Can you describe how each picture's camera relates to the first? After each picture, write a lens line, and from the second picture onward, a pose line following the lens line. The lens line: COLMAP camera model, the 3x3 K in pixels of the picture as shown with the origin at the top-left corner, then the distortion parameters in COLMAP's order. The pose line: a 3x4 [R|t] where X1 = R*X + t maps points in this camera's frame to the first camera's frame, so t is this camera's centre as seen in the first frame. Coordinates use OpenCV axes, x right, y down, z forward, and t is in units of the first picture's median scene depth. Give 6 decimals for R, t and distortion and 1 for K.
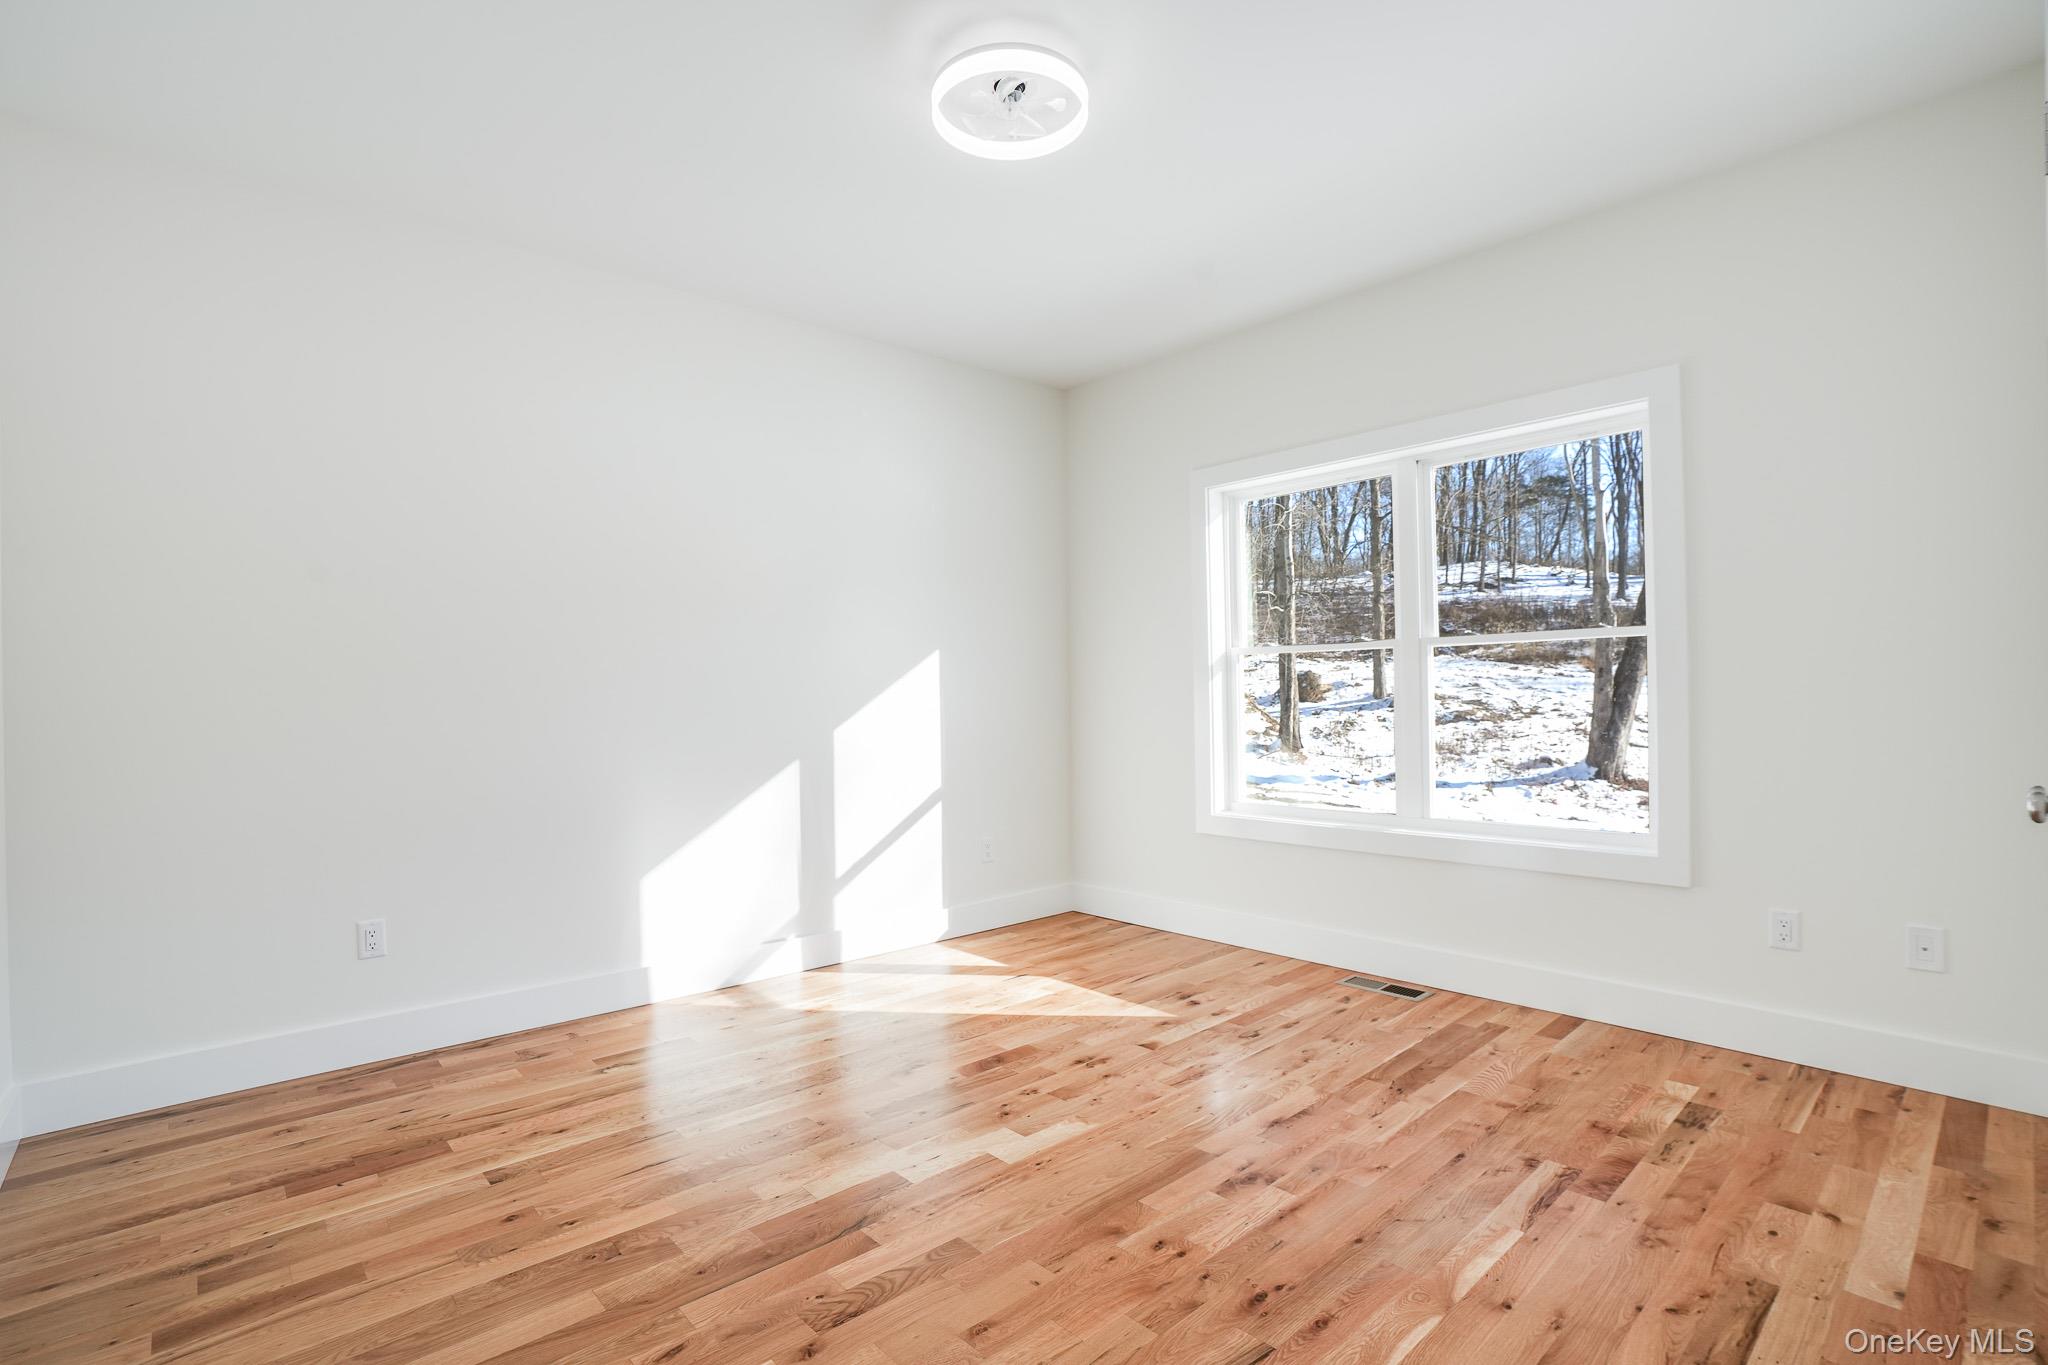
lens RADIAL K [[939.3, 0, 1023.1], [0, 939.3, 682.3], [0, 0, 1]] dist [-0.039435, 0.014326]
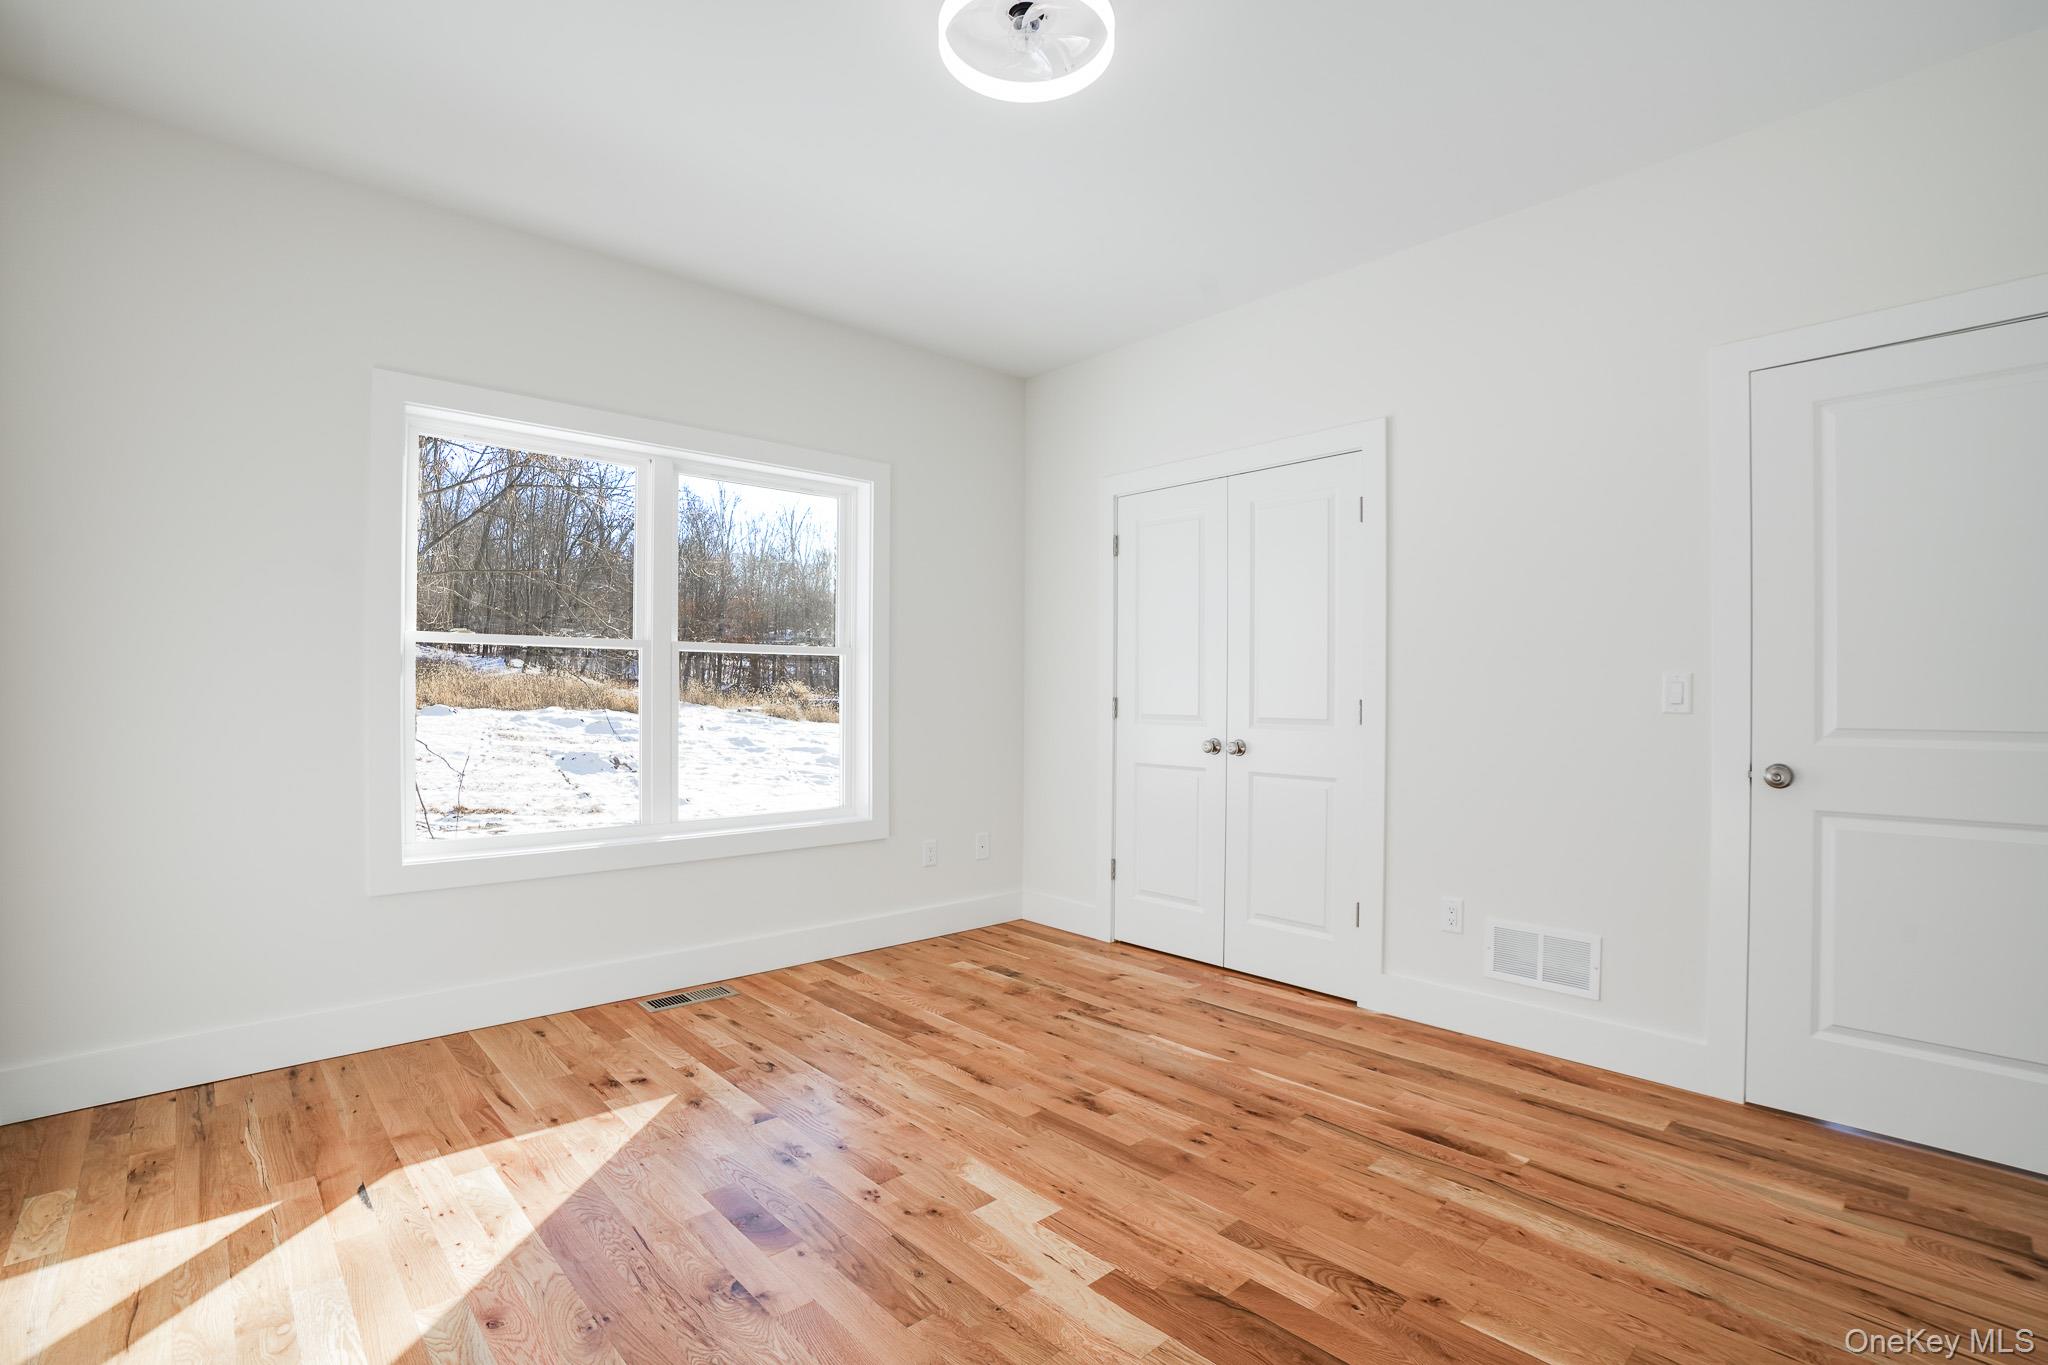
lens RADIAL K [[939.3, 0, 1020.6], [0, 939.3, 697.5], [0, 0, 1]] dist [-0.039435, 0.014326]
pose [[-0.002213, 0.019851, 0.999800, -0.782242], [-0.027350, 0.999428, -0.019904, 0.035874], [-0.999623, -0.027389, -0.001668, 0.893365]]
